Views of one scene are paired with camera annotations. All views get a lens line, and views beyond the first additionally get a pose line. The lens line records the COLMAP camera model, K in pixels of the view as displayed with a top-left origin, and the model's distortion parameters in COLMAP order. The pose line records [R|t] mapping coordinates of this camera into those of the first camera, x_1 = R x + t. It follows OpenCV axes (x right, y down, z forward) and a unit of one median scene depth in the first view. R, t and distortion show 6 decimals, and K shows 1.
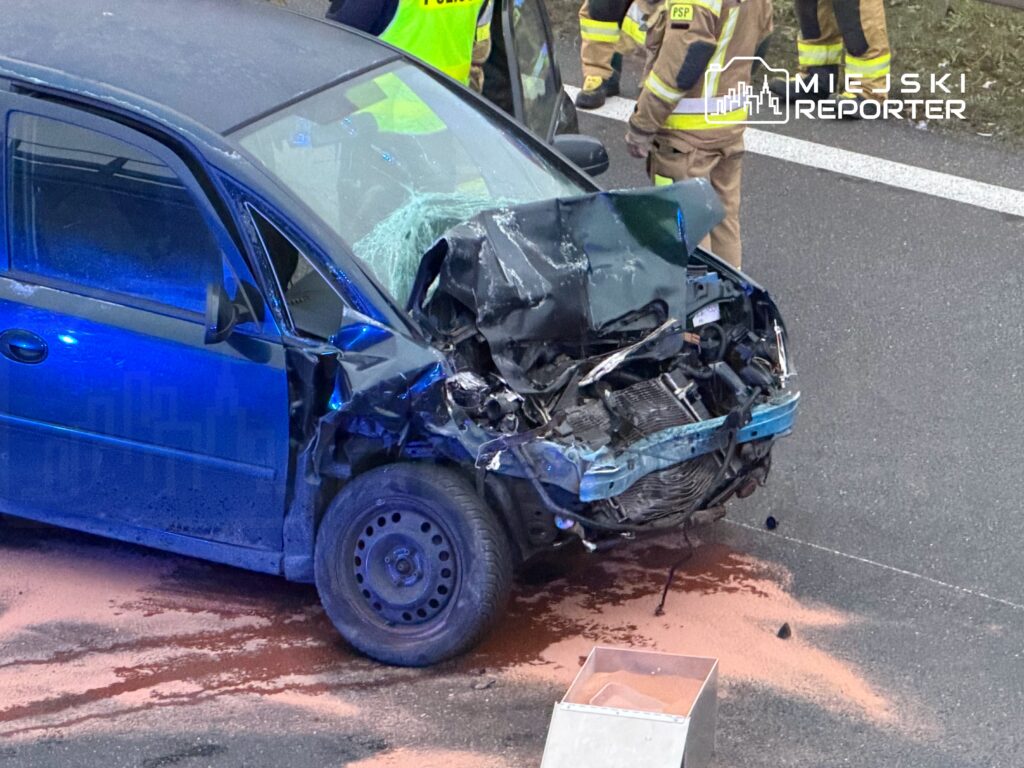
lens RADIAL K [[5213.2, 0, 510.6], [0, 5213.2, 387.0], [0, 0, 1]] dist [0.082735, 0.000000]
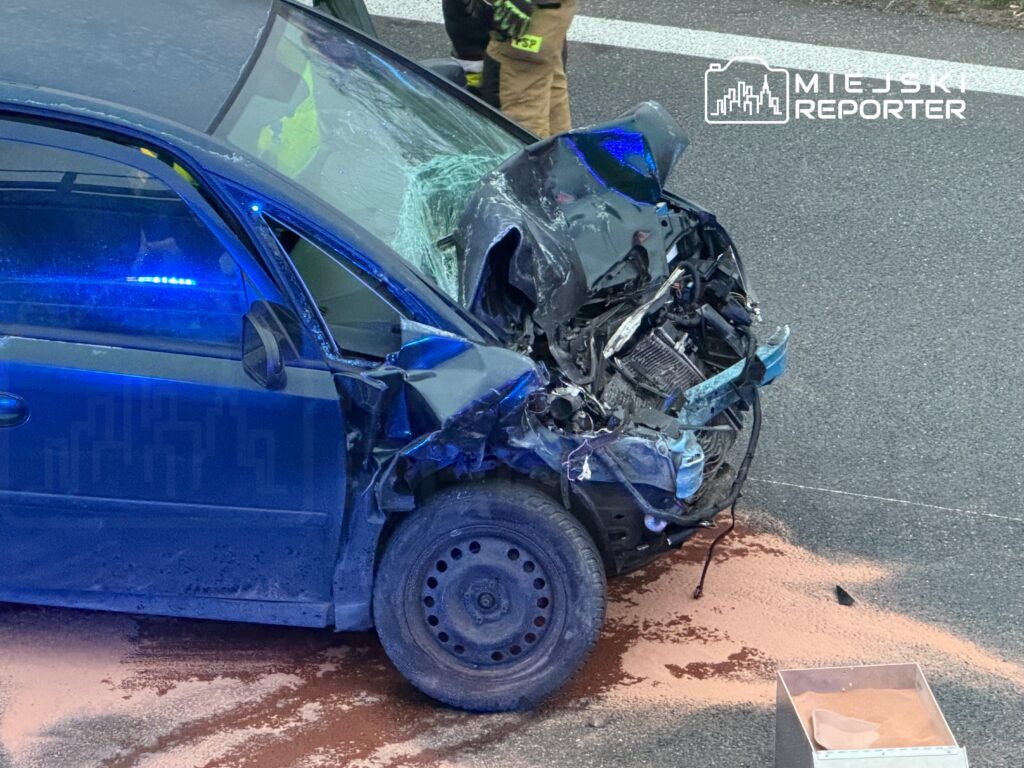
lens RADIAL K [[4974.2, 0, 511.7], [0, 4974.2, 380.2], [0, 0, 1]] dist [0.140040, 0.000000]
pose [[0.933329, -0.143391, 0.329145, -0.284871], [0.114709, 0.987827, 0.105073, -0.088984], [-0.340204, -0.060312, 0.938415, 0.215652]]
